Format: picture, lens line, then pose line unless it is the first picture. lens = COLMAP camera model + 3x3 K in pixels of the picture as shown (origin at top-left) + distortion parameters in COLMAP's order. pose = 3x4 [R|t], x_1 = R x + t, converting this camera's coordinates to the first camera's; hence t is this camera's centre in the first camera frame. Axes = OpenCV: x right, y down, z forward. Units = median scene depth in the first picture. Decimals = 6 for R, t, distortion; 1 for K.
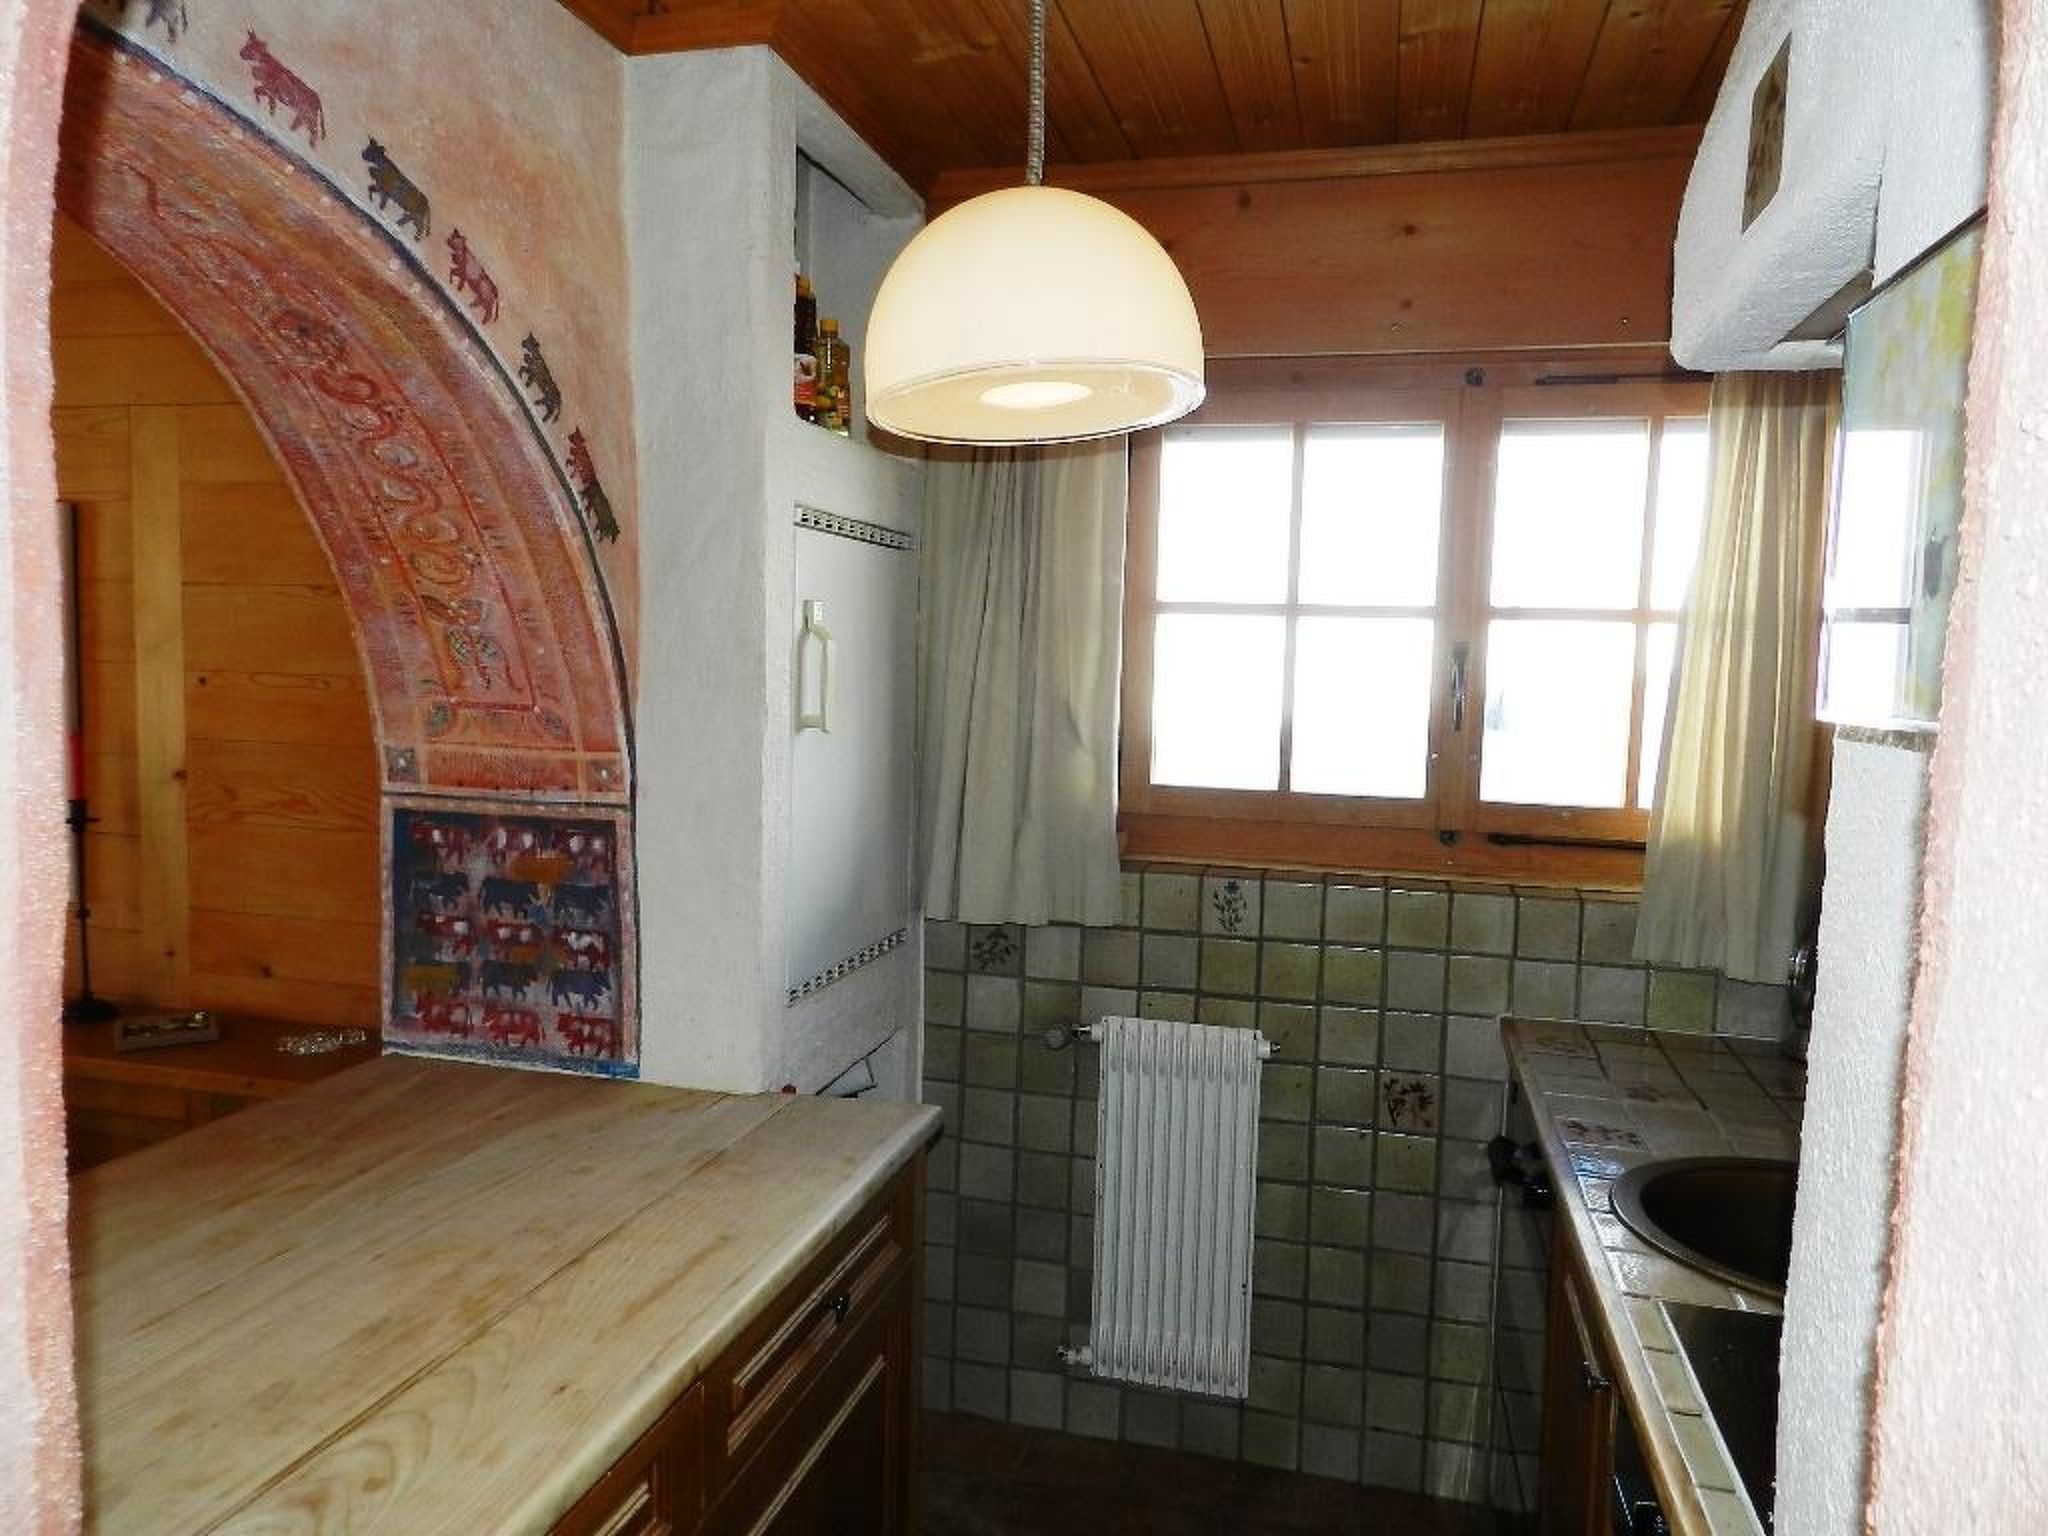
lens RADIAL K [[1390.9, 0, 1024.0], [0, 1390.9, 768.0], [0, 0, 1]] dist [0.015736, -0.000605]
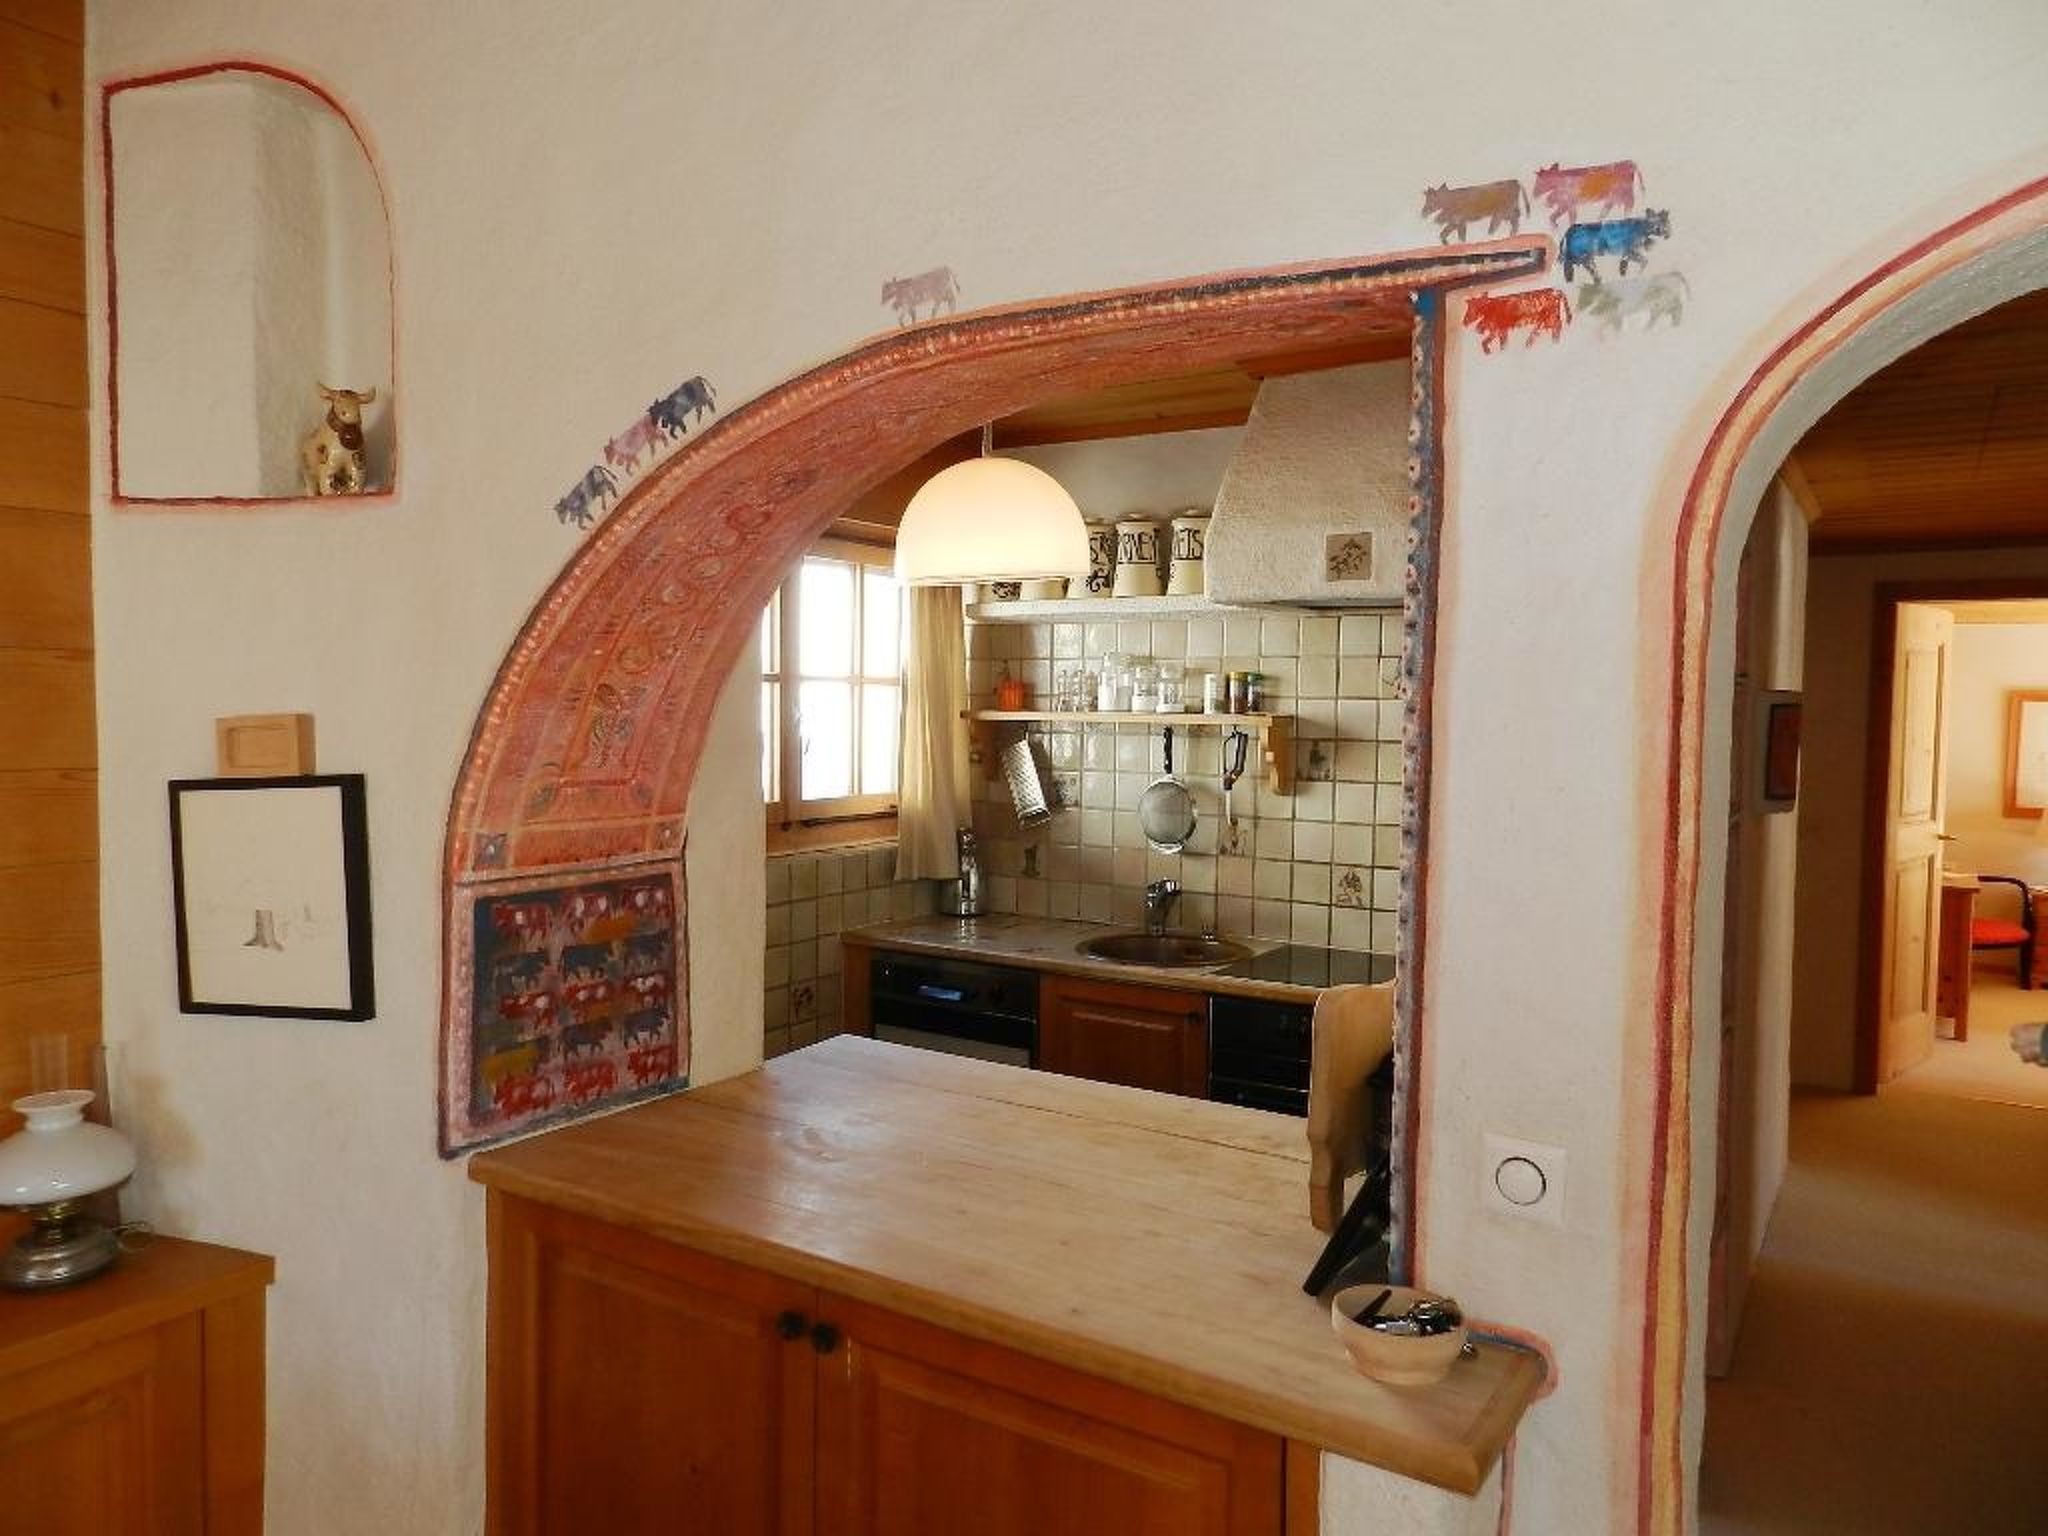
lens RADIAL K [[1390.9, 0, 1024.0], [0, 1390.9, 768.0], [0, 0, 1]] dist [0.015736, -0.000605]
pose [[0.308529, -0.068926, 0.948714, -1.266022], [0.074766, 0.996043, 0.048050, -0.080673], [-0.948272, 0.056107, 0.312462, 0.338315]]
